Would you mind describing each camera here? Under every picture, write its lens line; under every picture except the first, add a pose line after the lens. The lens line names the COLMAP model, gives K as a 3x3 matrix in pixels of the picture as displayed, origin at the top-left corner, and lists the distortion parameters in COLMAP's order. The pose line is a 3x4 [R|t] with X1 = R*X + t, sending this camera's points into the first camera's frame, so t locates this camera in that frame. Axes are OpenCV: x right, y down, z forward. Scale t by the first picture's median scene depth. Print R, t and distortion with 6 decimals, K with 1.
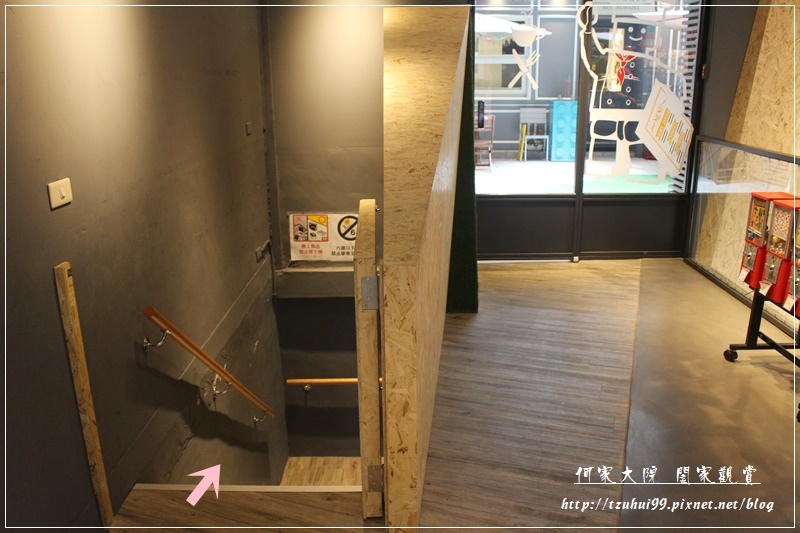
lens RADIAL K [[669.5, 0, 400.0], [0, 669.5, 266.5], [0, 0, 1]] dist [-0.174500, 0.150204]
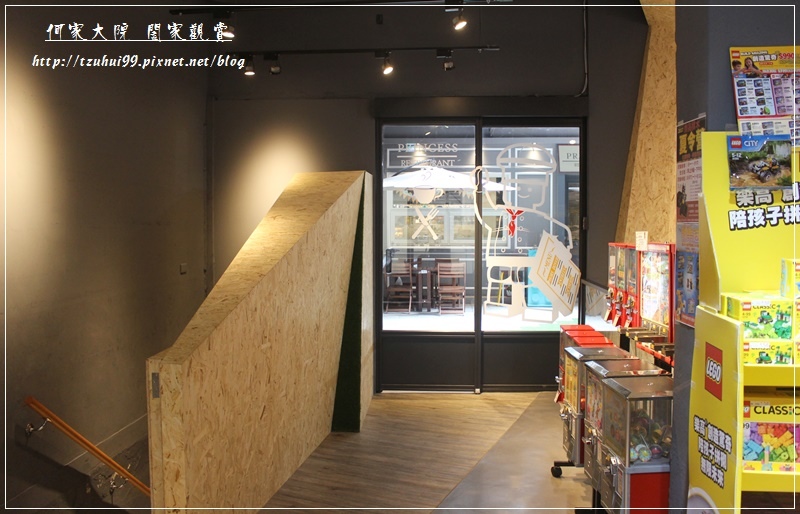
lens RADIAL K [[667.3, 0, 400.7], [0, 667.3, 242.6], [0, 0, 1]] dist [-0.152042, 0.119163]
pose [[0.998188, 0.014238, -0.058461, 0.220232], [-0.028495, 0.967599, -0.250880, 0.032426], [0.052995, 0.252091, 0.966251, -0.141059]]
